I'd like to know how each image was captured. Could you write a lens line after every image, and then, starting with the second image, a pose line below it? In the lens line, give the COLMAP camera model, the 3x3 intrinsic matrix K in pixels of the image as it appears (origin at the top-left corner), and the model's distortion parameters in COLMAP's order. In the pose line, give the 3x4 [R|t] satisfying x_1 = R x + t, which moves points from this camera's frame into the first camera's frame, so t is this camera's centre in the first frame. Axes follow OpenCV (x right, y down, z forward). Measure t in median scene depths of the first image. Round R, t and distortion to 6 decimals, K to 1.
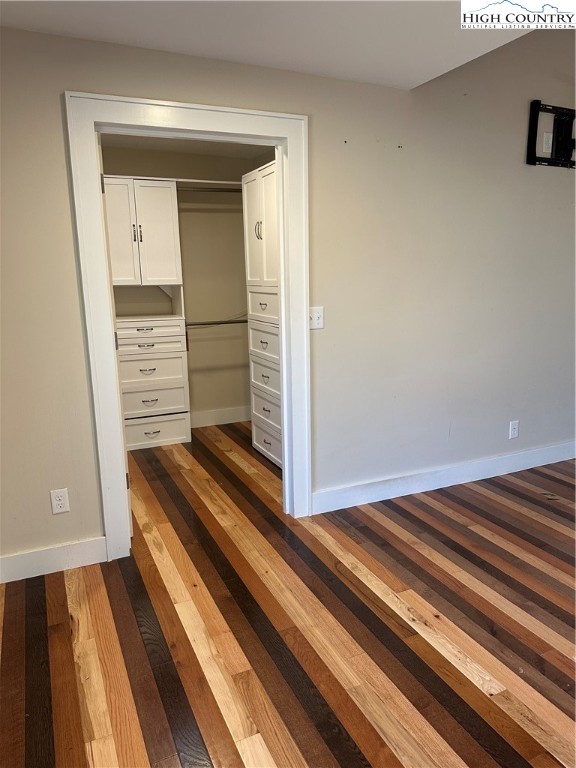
lens RADIAL K [[542.4, 0, 286.5], [0, 542.4, 382.3], [0, 0, 1]] dist [0.025427, -0.030975]
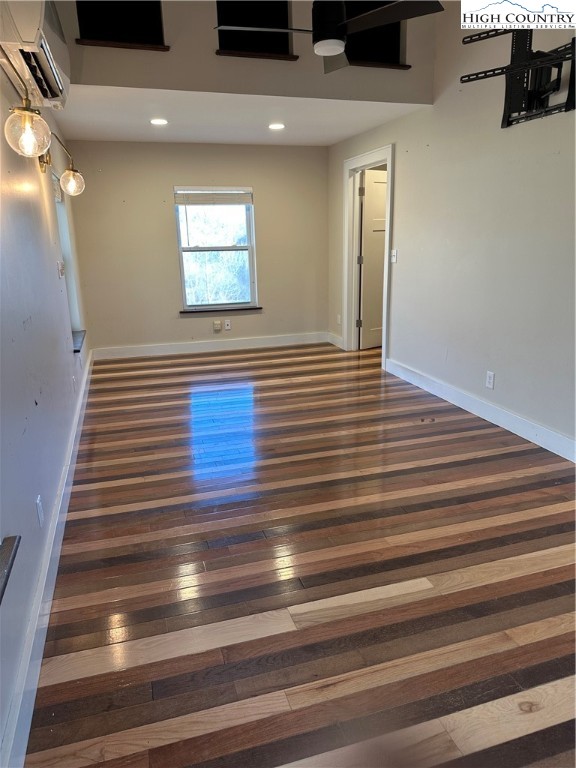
lens RADIAL K [[542.4, 0, 297.0], [0, 542.4, 389.0], [0, 0, 1]] dist [0.025427, -0.030975]
pose [[-0.104153, 0.283964, -0.953161, 1.665753], [-0.198739, 0.933102, 0.299705, -0.160053], [0.974502, 0.220646, -0.040751, 0.759132]]
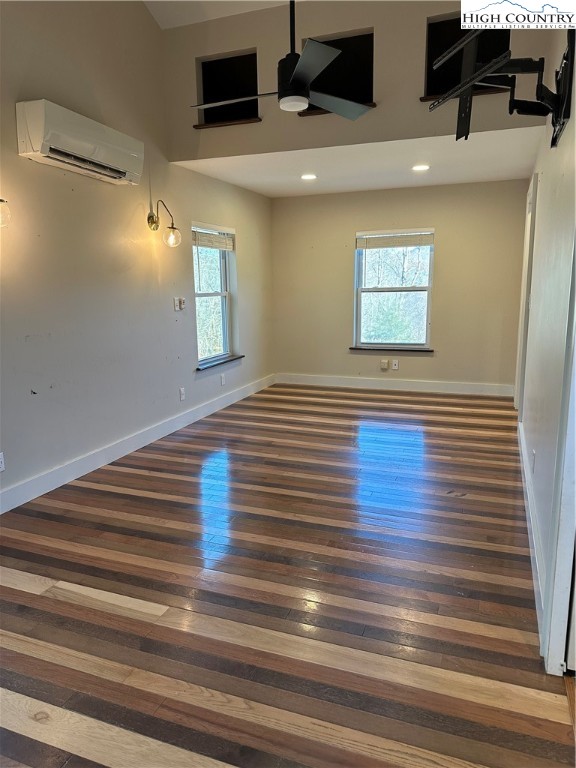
lens RADIAL K [[542.4, 0, 294.8], [0, 542.4, 405.3], [0, 0, 1]] dist [0.025427, -0.030975]
pose [[-0.703723, 0.181283, -0.686957, 1.423878], [-0.134032, 0.915663, 0.378941, -0.285502], [0.697717, 0.358744, -0.620076, 1.328195]]
